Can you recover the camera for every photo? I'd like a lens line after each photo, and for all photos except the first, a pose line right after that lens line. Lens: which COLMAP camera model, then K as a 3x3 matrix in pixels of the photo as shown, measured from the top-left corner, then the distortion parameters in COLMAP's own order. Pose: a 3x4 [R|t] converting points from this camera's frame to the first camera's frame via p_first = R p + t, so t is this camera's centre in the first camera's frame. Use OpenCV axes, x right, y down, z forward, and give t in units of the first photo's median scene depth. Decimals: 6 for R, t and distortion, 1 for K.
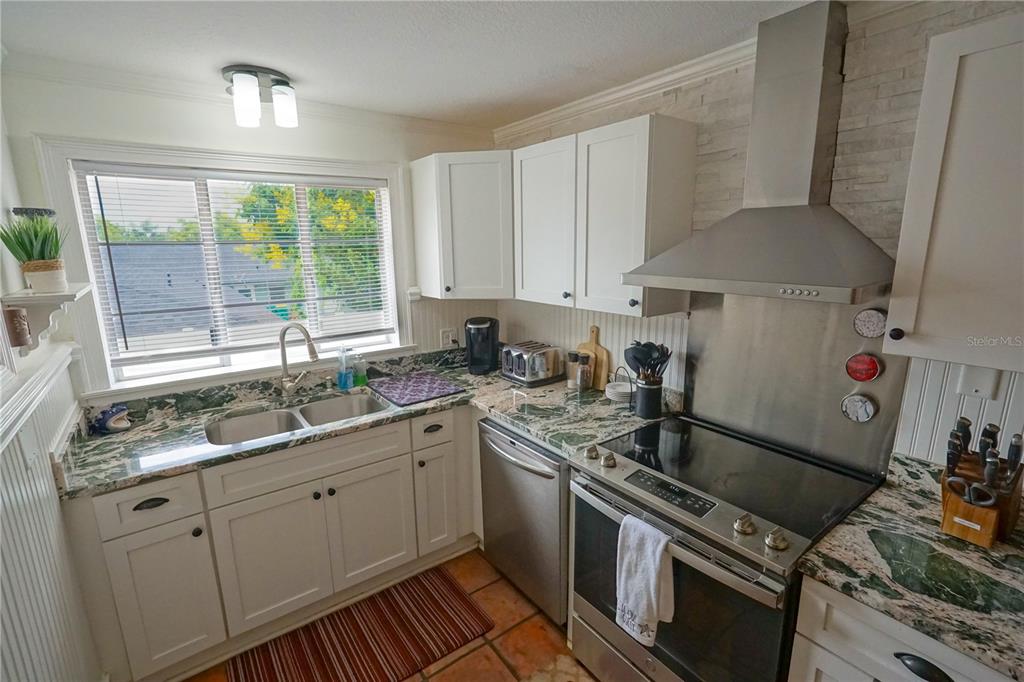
lens RADIAL K [[468.9, 0, 509.9], [0, 468.9, 343.2], [0, 0, 1]] dist [-0.024139, 0.011592]
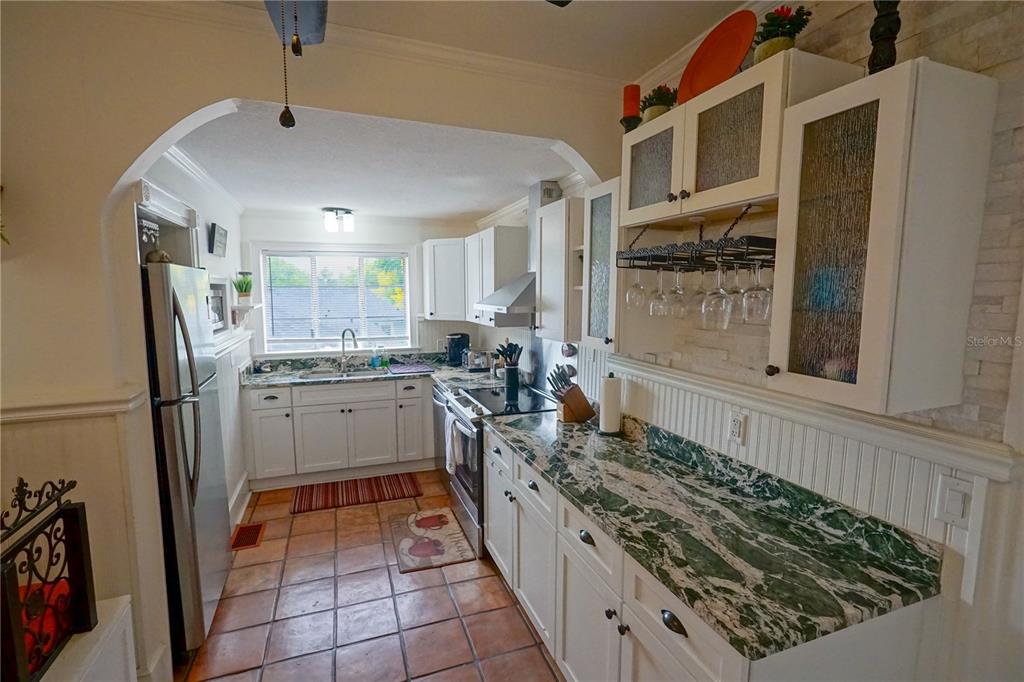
lens RADIAL K [[468.9, 0, 509.9], [0, 468.9, 343.2], [0, 0, 1]] dist [-0.024139, 0.011592]
pose [[0.960610, 0.042804, -0.274584, 0.757589], [-0.069880, 0.993524, -0.089590, 0.154771], [0.268971, 0.105249, 0.957380, -0.707512]]
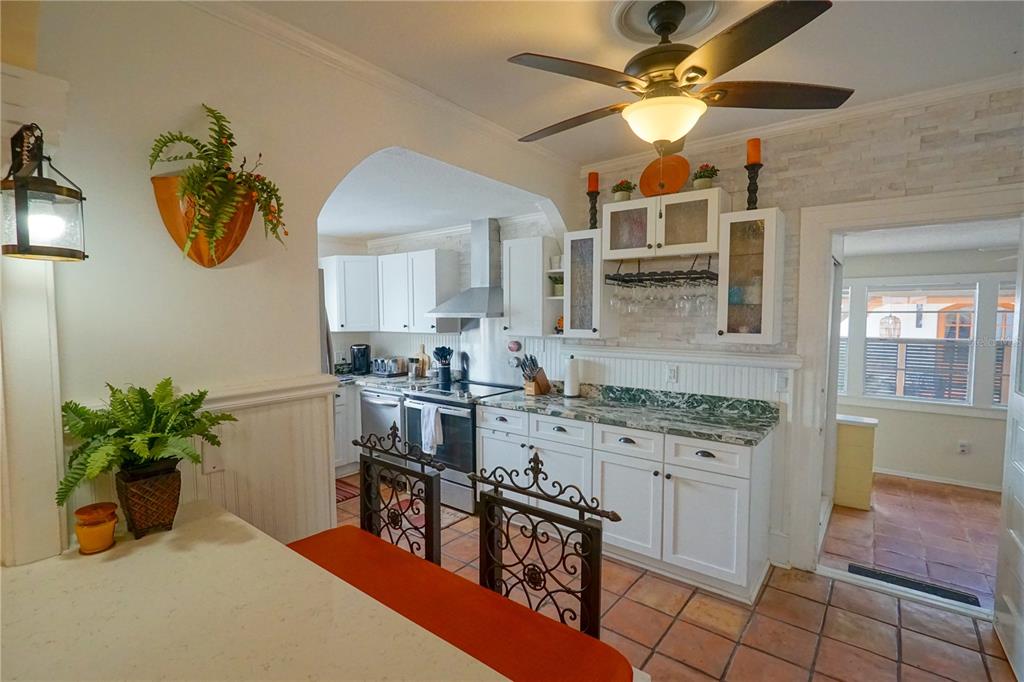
lens RADIAL K [[482.2, 0, 510.6], [0, 482.2, 343.4], [0, 0, 1]] dist [-0.022907, 0.012222]
pose [[0.965143, -0.007746, 0.261610, 0.014400], [0.047056, 0.988409, -0.144336, 0.304635], [-0.257459, 0.151615, 0.954321, -1.148519]]
